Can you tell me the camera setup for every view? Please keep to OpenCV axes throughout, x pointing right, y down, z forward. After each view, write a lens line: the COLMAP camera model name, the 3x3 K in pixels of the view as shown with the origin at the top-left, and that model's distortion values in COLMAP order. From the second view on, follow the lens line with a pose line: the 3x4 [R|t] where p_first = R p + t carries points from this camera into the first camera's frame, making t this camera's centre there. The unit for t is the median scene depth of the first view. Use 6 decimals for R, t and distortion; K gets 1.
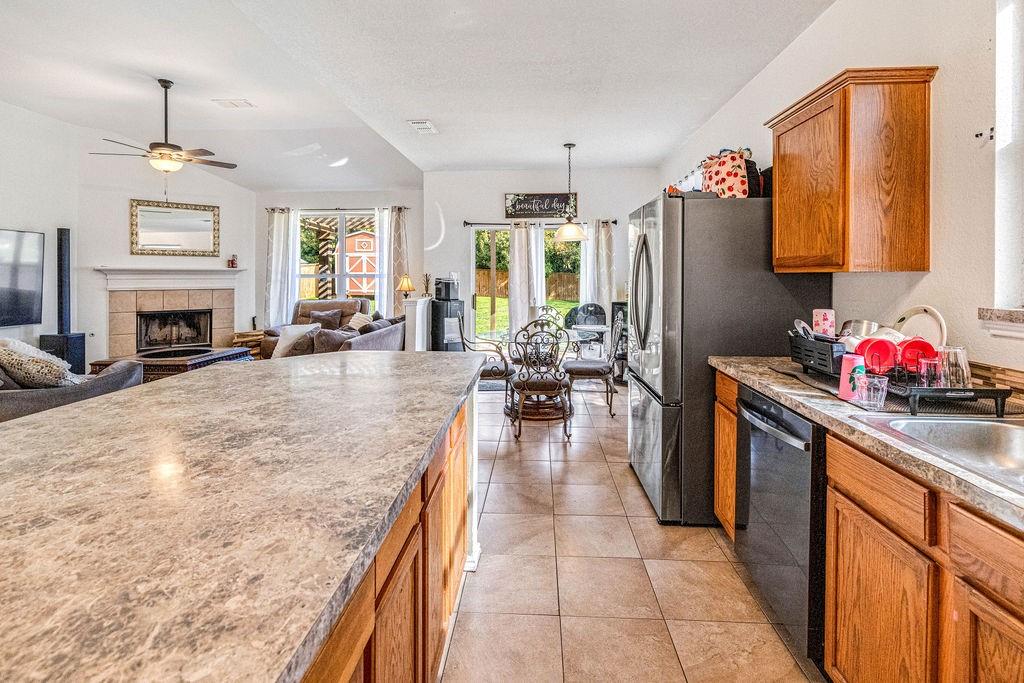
lens RADIAL K [[487.6, 0, 517.1], [0, 487.6, 271.5], [0, 0, 1]] dist [0.000850, 0.000085]
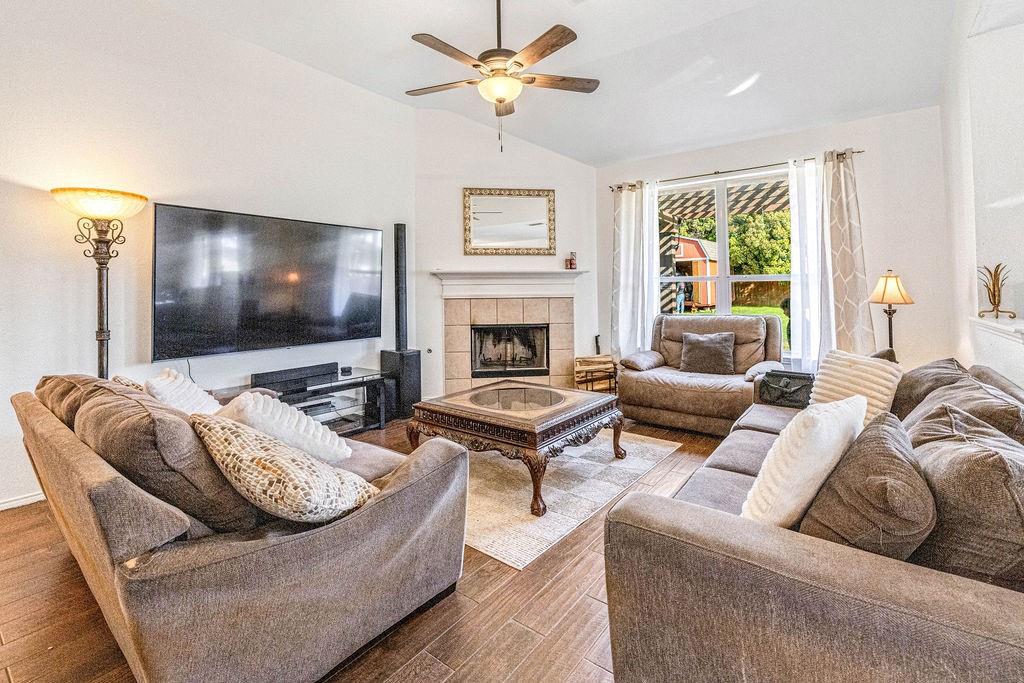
lens RADIAL K [[467.5, 0, 505.4], [0, 467.5, 278.3], [0, 0, 1]] dist [-0.000861, -0.000222]
pose [[0.822191, -0.017832, -0.568933, -0.276526], [0.012633, 0.999835, -0.013081, 0.015110], [0.569072, 0.003568, 0.822280, 0.376443]]
